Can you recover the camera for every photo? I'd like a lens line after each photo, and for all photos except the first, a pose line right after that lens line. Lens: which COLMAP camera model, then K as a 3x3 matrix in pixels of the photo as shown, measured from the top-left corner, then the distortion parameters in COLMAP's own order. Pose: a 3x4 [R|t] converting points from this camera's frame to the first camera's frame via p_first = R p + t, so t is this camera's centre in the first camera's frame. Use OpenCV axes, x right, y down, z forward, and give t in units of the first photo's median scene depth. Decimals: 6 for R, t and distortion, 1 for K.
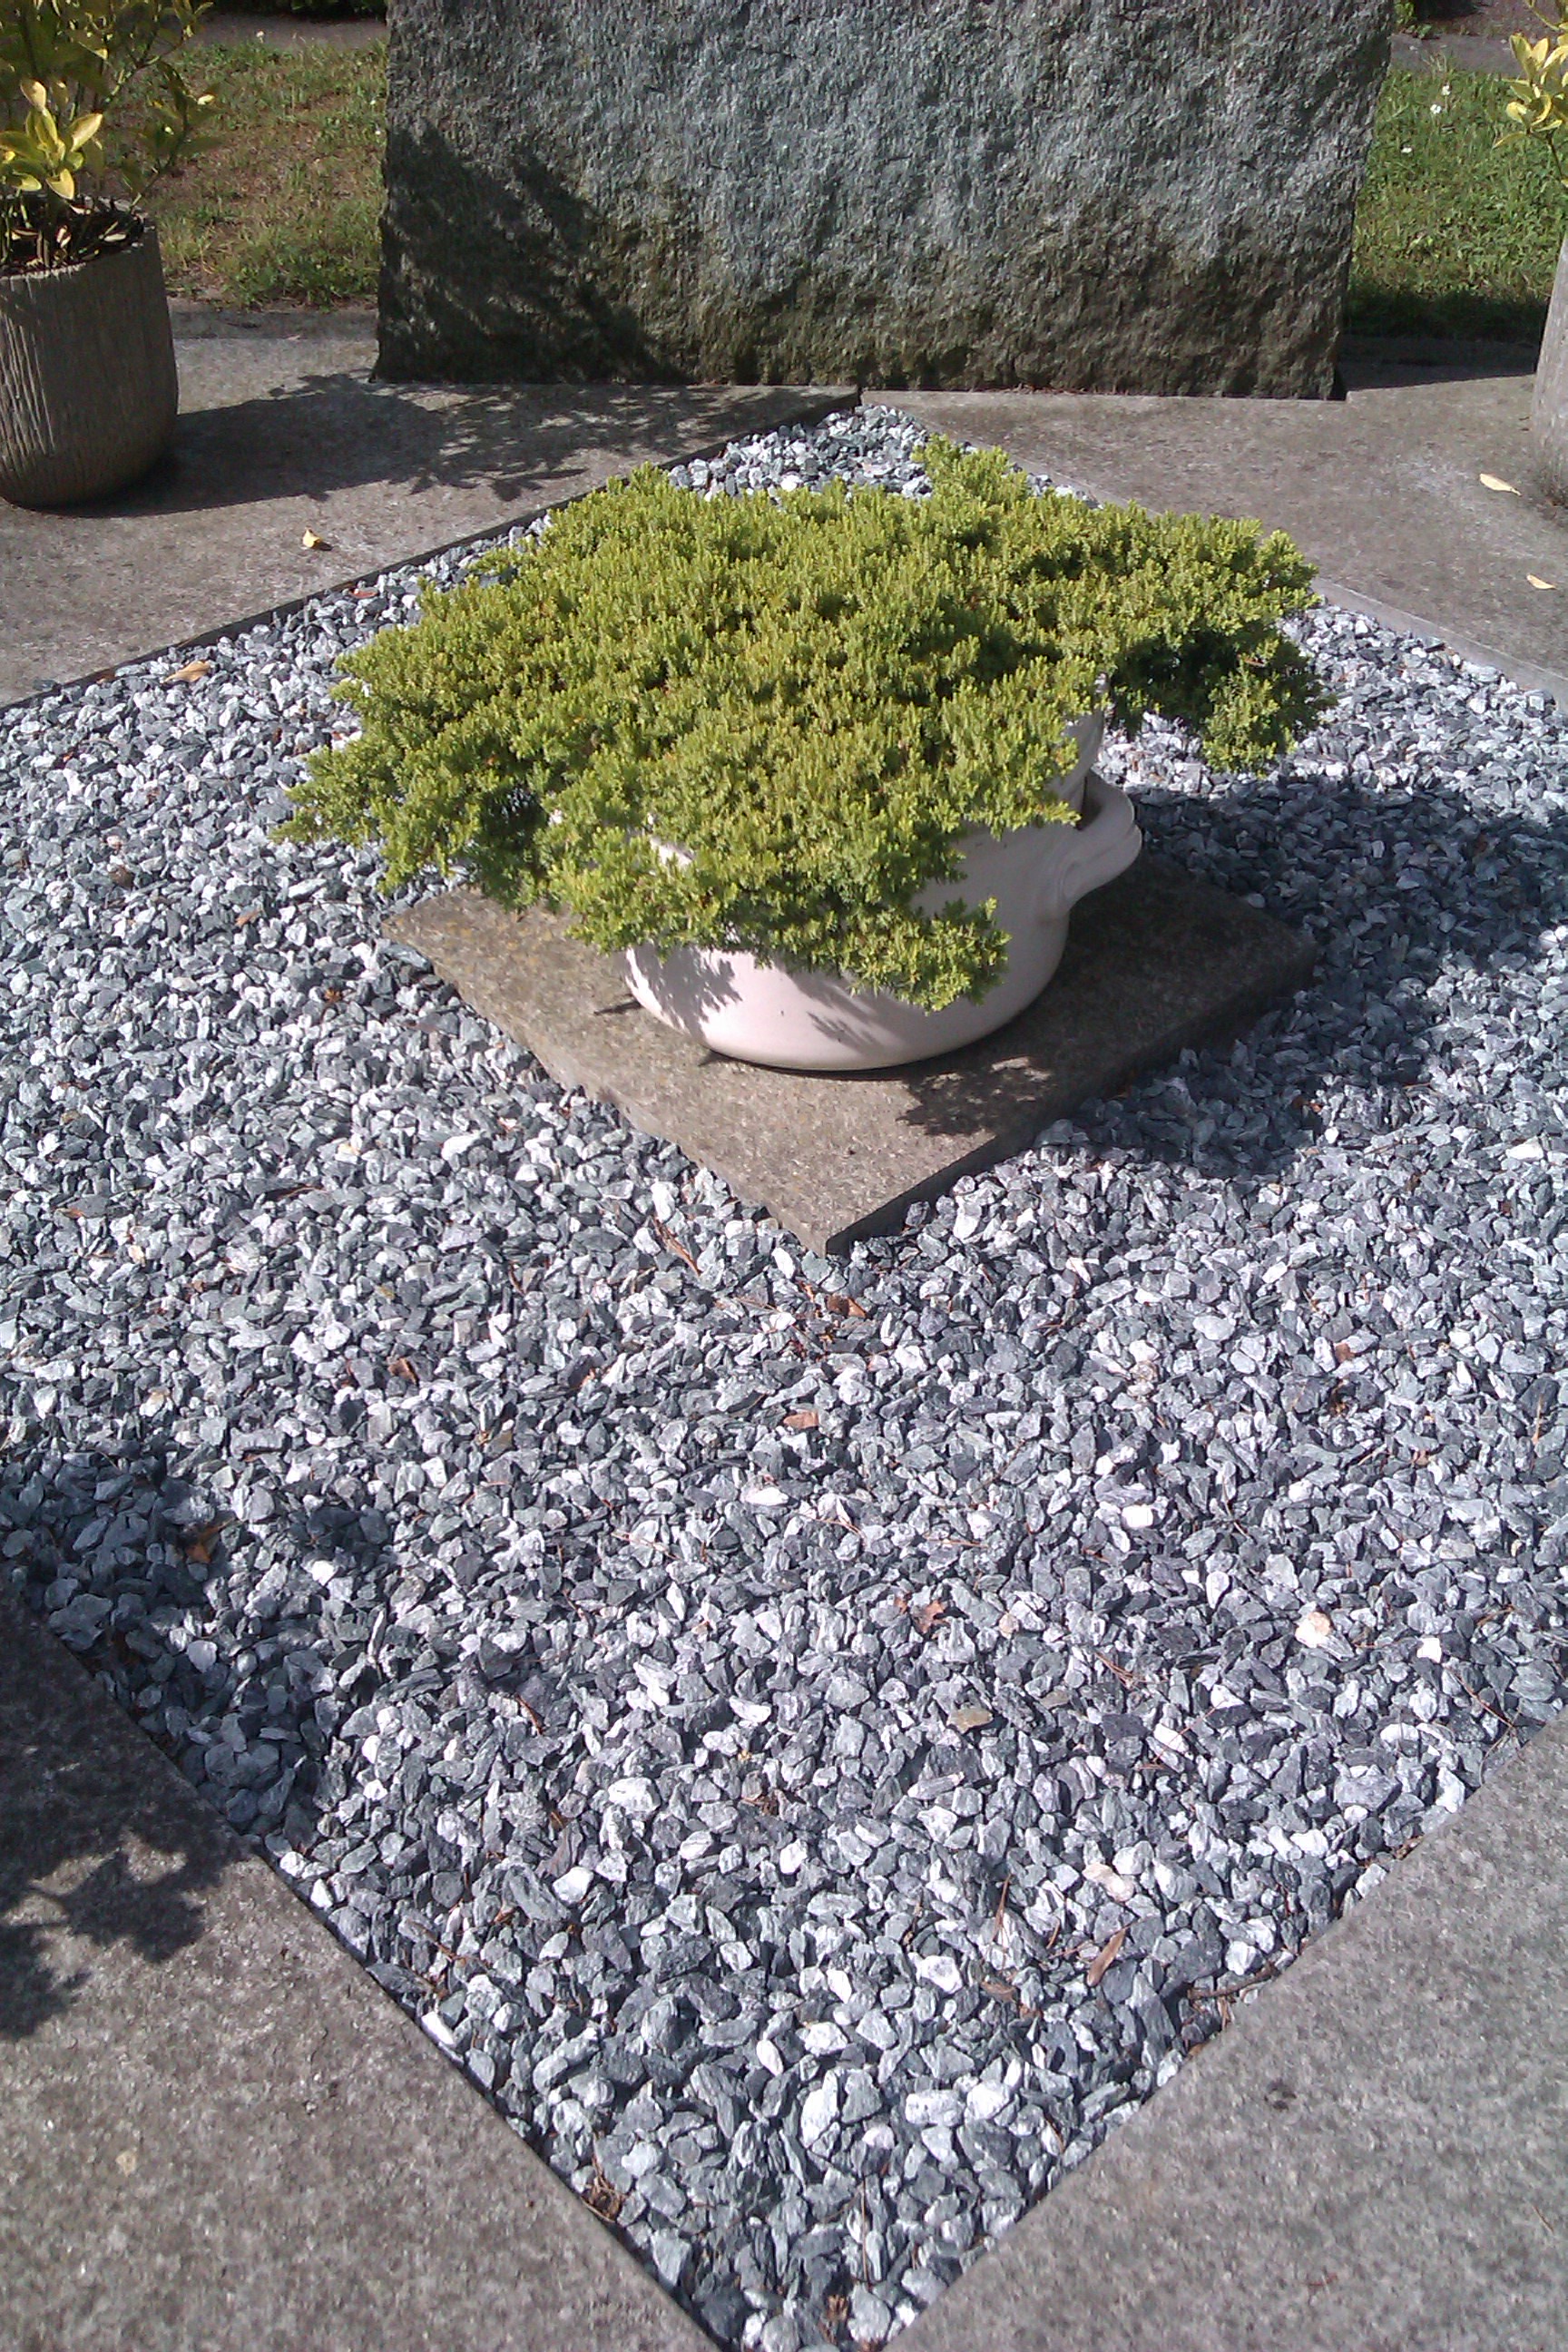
lens RADIAL K [[2279.0, 0, 784.7], [0, 2279.0, 1165.8], [0, 0, 1]] dist [-0.051729, 0.000000]
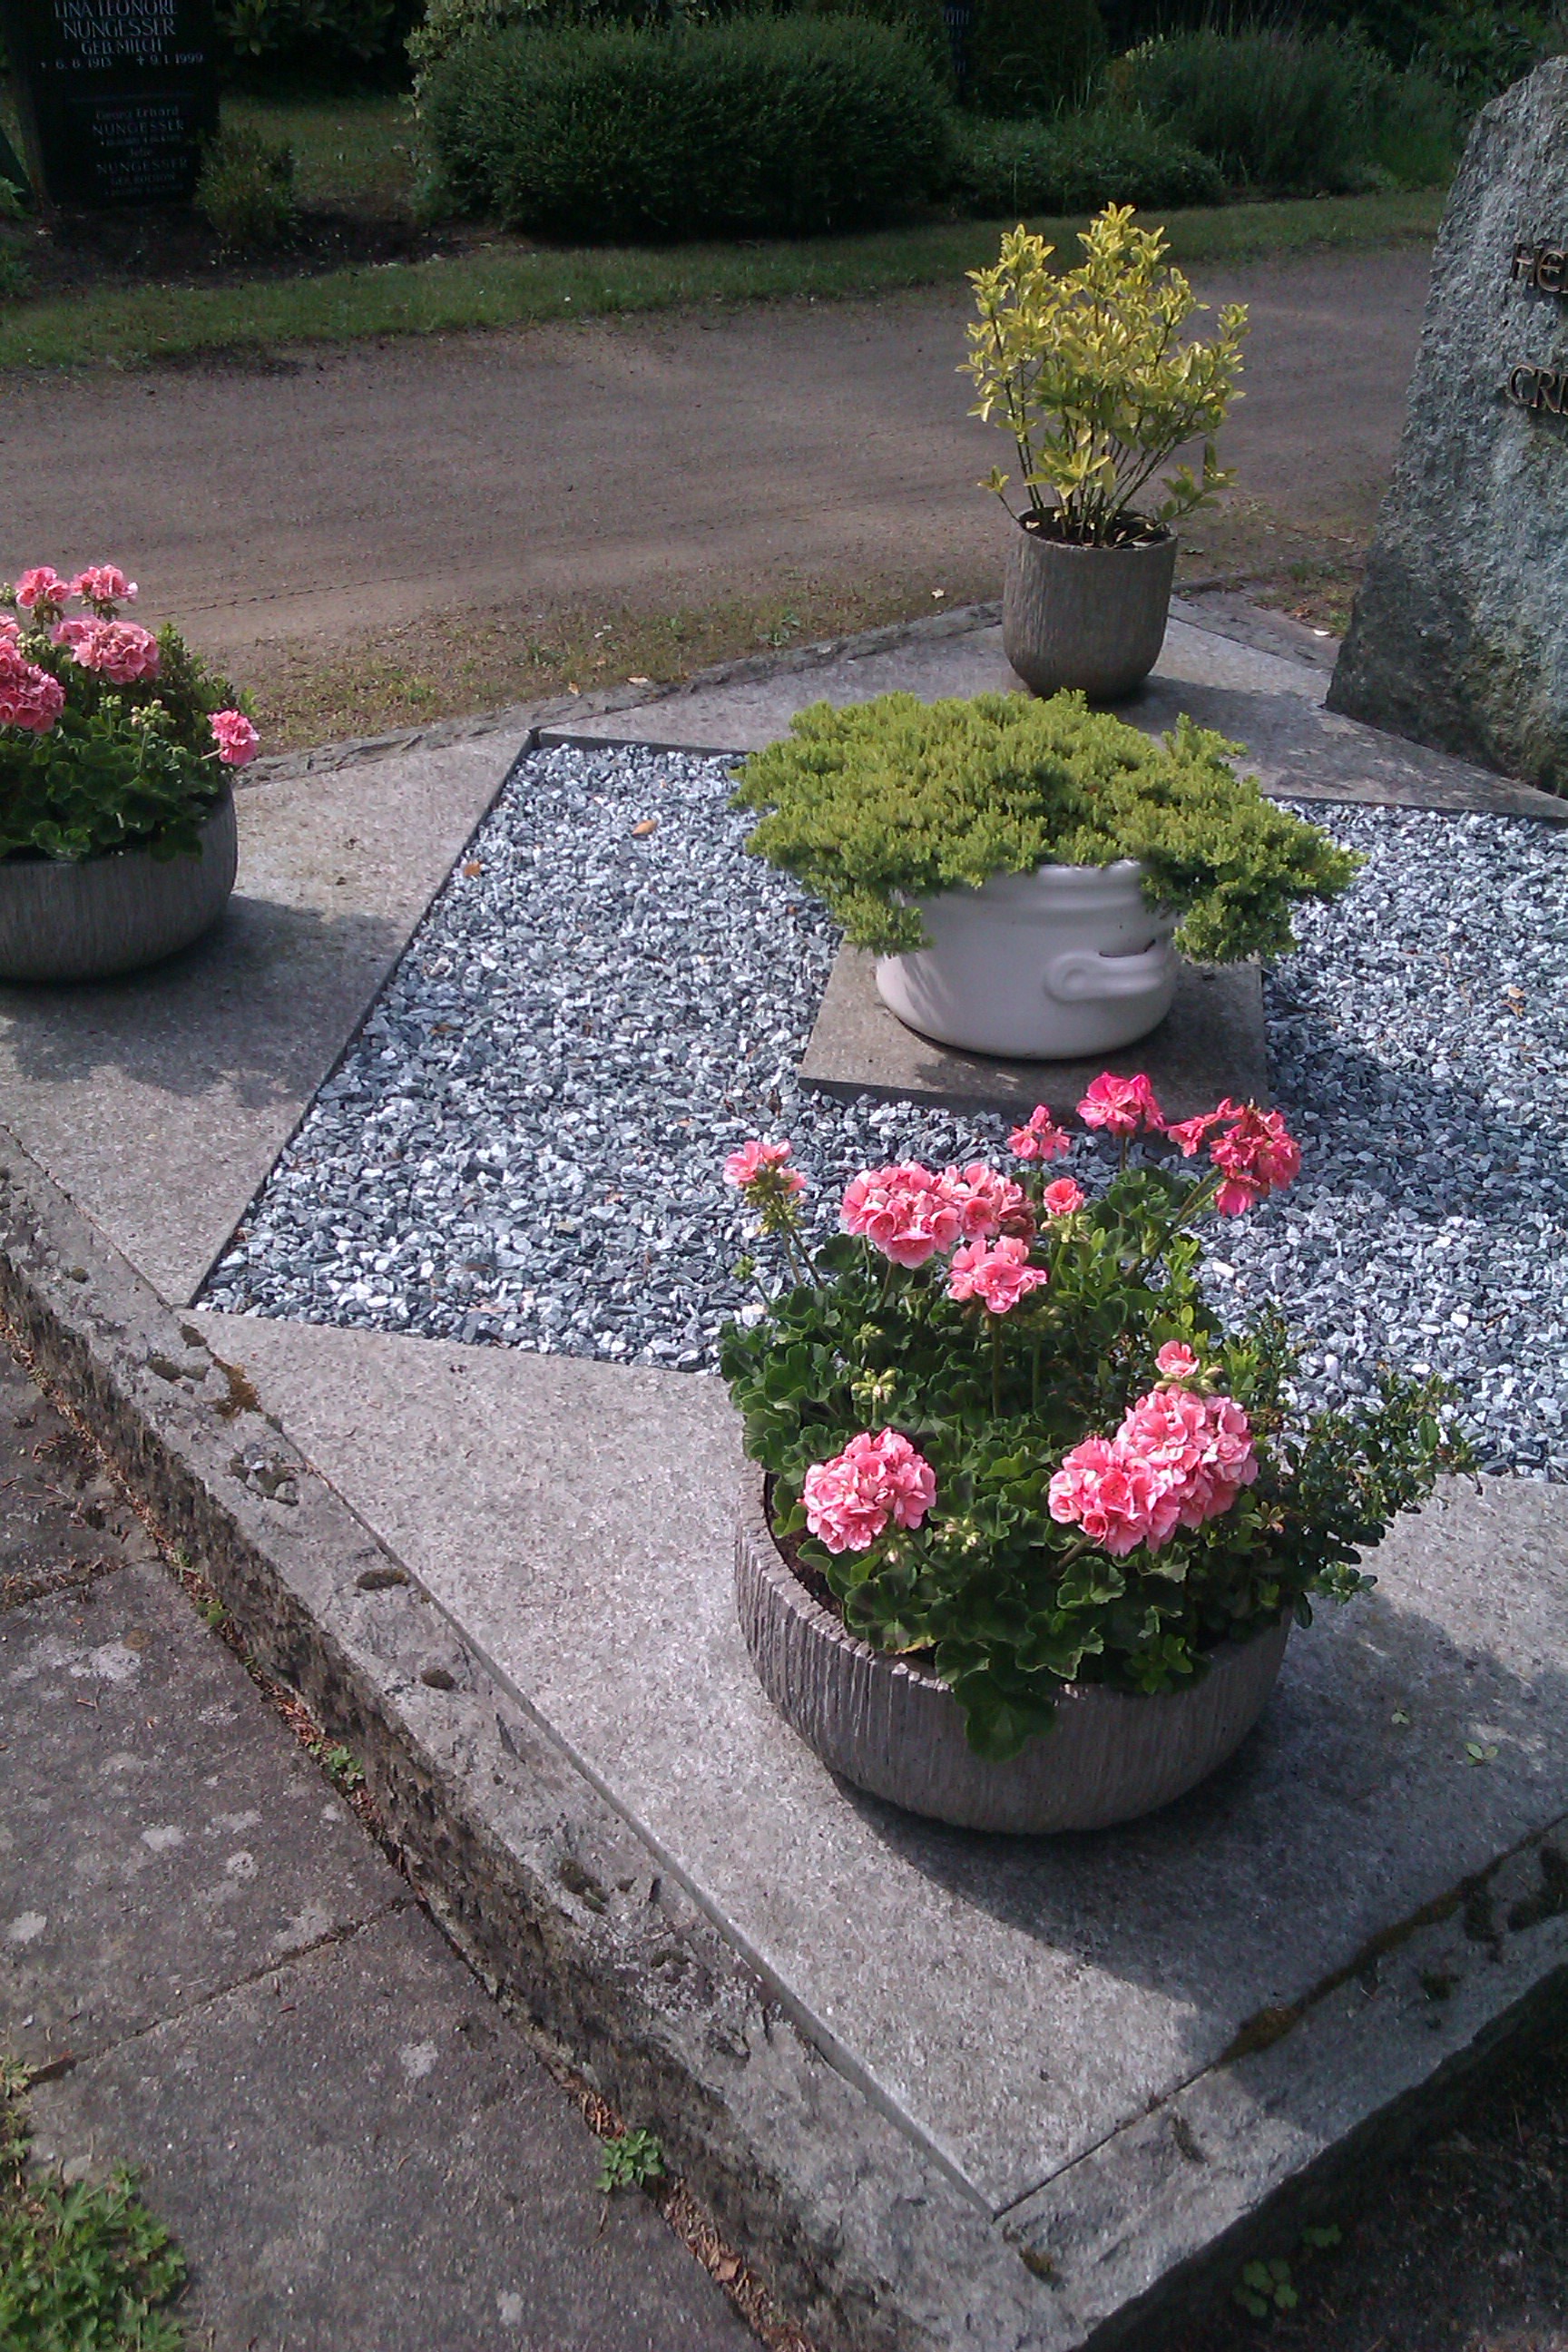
lens RADIAL K [[2279.0, 0, 780.7], [0, 2279.0, 1180.9], [0, 0, 1]] dist [-0.051729, 0.000000]
pose [[0.637222, 0.422589, -0.644490, 0.678010], [-0.529847, 0.847496, 0.031827, 0.031327], [0.559652, 0.321201, 0.763950, -0.159572]]
